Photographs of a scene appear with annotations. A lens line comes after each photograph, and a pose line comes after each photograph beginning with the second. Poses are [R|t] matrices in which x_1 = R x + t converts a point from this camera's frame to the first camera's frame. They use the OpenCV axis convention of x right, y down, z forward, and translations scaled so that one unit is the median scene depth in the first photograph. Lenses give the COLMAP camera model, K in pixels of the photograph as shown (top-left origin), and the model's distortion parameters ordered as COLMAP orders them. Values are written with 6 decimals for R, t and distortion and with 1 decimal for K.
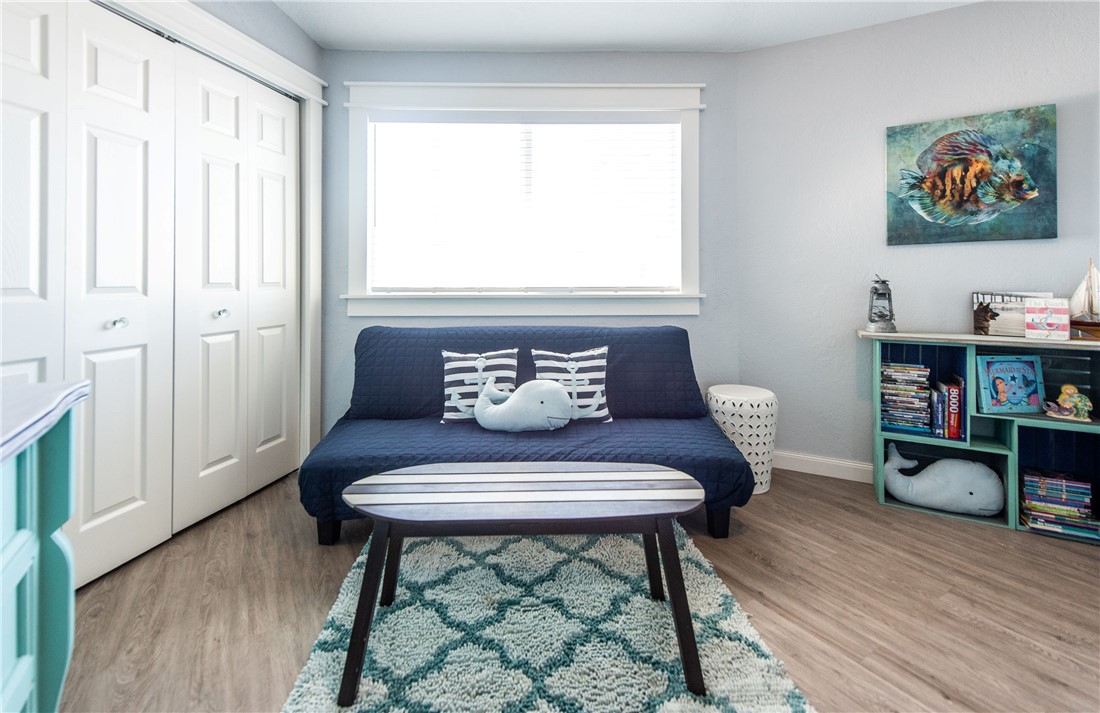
lens RADIAL K [[476.2, 0, 522.1], [0, 476.2, 279.7], [0, 0, 1]] dist [0.003019, -0.000351]
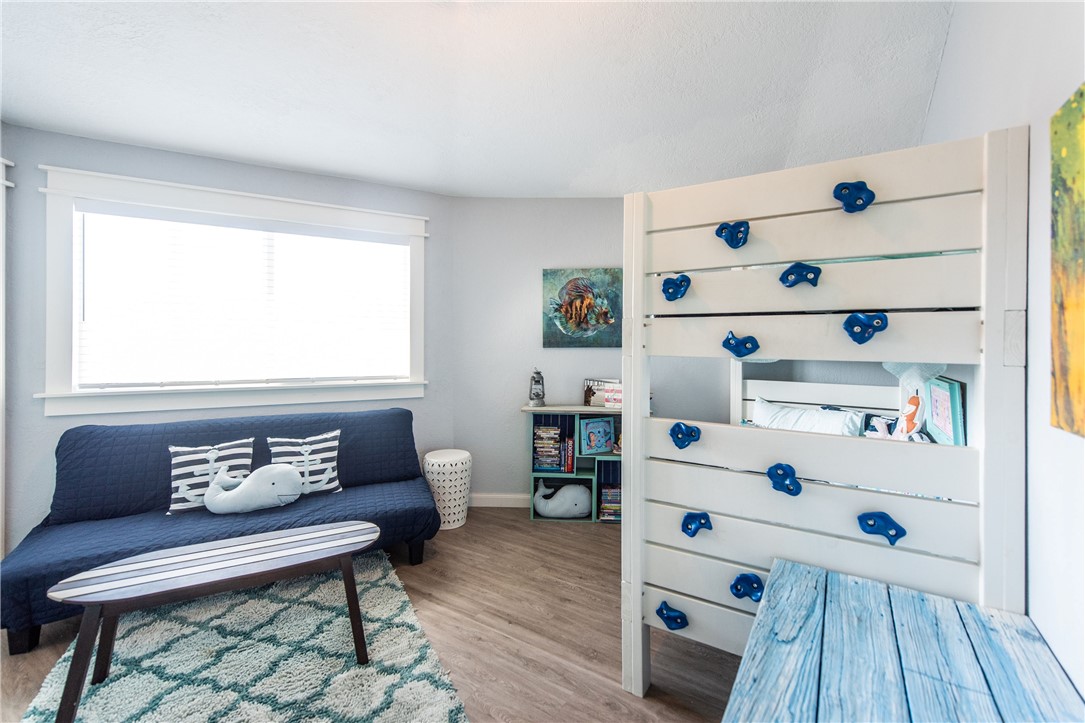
lens RADIAL K [[468.4, 0, 544.1], [0, 468.4, 344.2], [0, 0, 1]] dist [0.001620, -0.000371]
pose [[0.887521, 0.004520, 0.460745, 0.100109], [-0.011209, 0.999868, 0.011782, -0.109999], [-0.460630, -0.015622, 0.887455, -0.337447]]
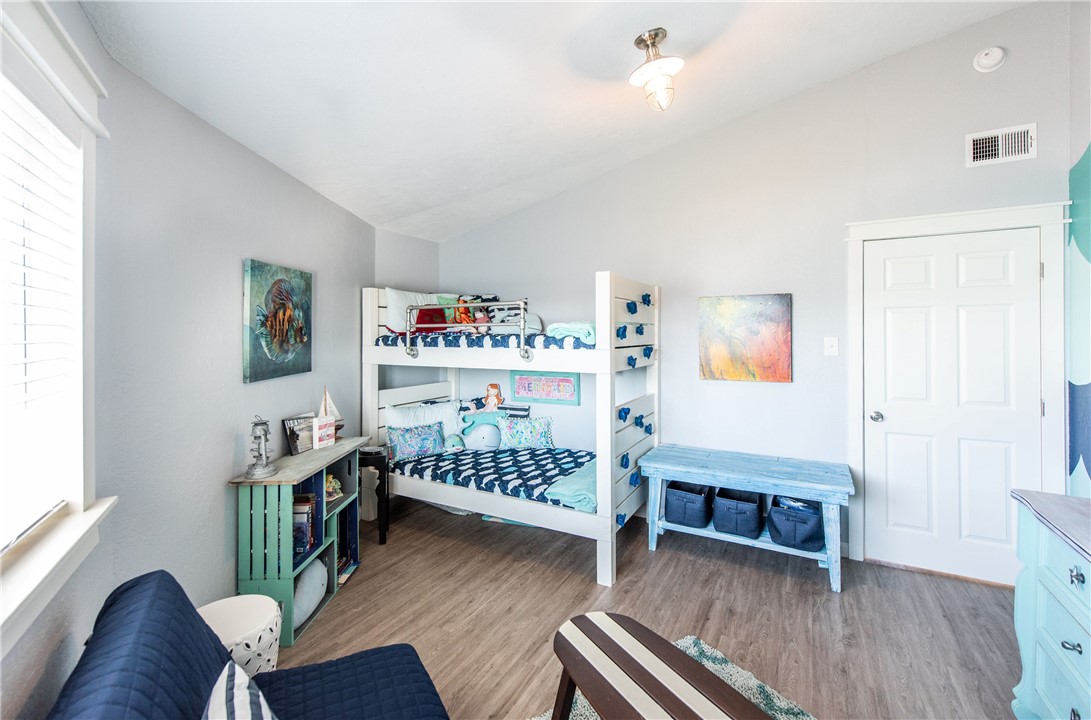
lens RADIAL K [[473.8, 0, 566.2], [0, 473.8, 331.4], [0, 0, 1]] dist [0.002003, 0.000120]
pose [[-0.540948, 0.004685, 0.841043, -0.404069], [-0.002854, 0.999968, -0.007406, -0.185507], [-0.841052, -0.006407, -0.540917, 1.070872]]
